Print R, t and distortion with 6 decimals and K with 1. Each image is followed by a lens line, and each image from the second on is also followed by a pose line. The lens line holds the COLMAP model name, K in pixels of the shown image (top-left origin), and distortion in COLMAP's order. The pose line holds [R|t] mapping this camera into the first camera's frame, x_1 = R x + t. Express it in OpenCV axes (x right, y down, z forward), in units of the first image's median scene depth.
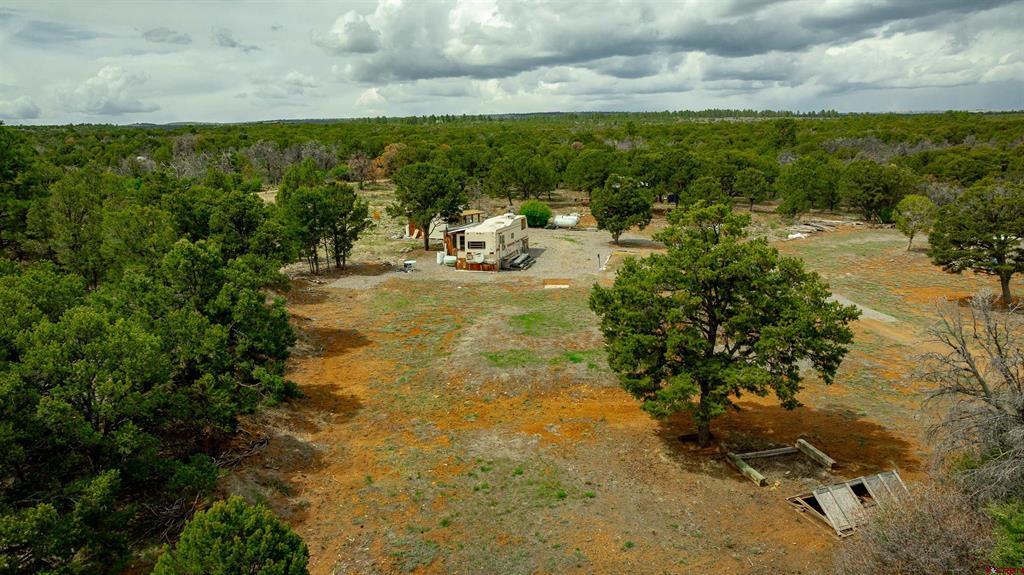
lens RADIAL K [[730.8, 0, 517.7], [0, 730.8, 293.1], [0, 0, 1]] dist [-0.033010, 0.037368]
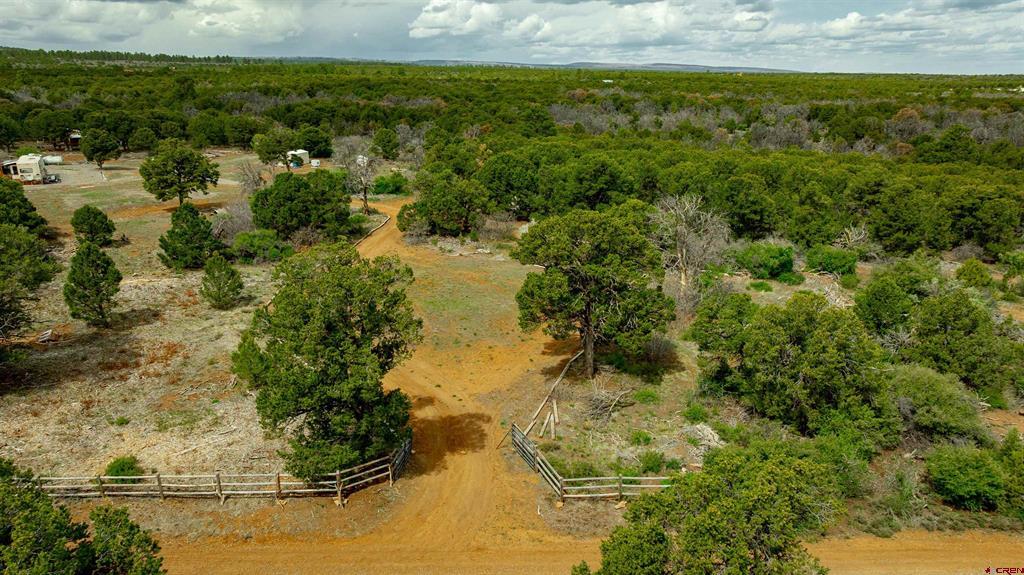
lens RADIAL K [[730.8, 0, 510.0], [0, 730.8, 291.0], [0, 0, 1]] dist [-0.033010, 0.037368]
pose [[0.730036, -0.175166, 0.660579, -0.084142], [0.127795, 0.984534, 0.119837, 0.033026], [-0.671354, -0.003067, 0.741130, -0.227768]]
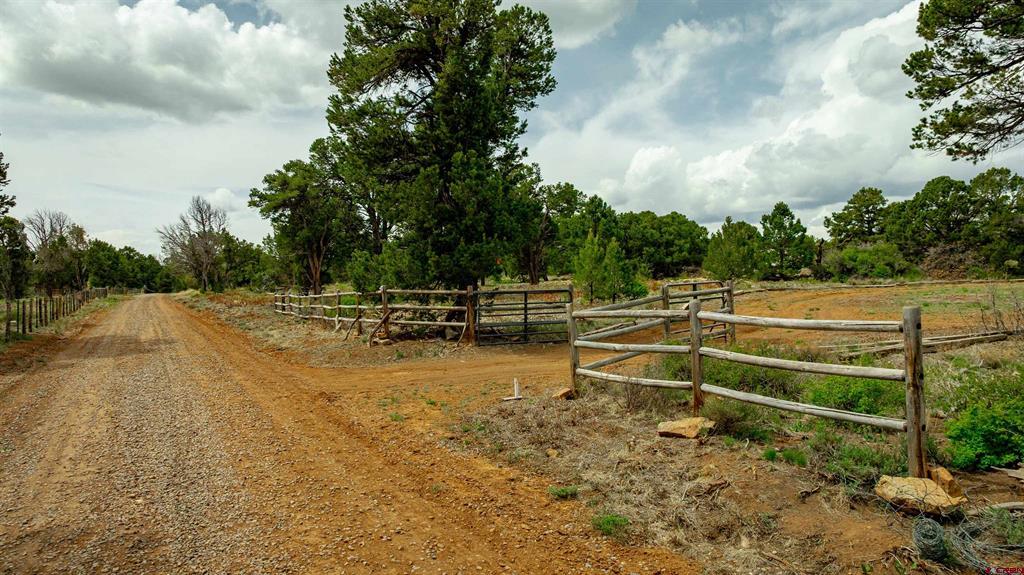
lens RADIAL K [[730.8, 0, 507.7], [0, 730.8, 286.7], [0, 0, 1]] dist [-0.033010, 0.037368]
pose [[0.935333, -0.002782, -0.353757, -0.024554], [-0.068851, 0.979416, -0.189746, 0.068455], [0.347004, 0.201832, 0.915889, -0.196202]]
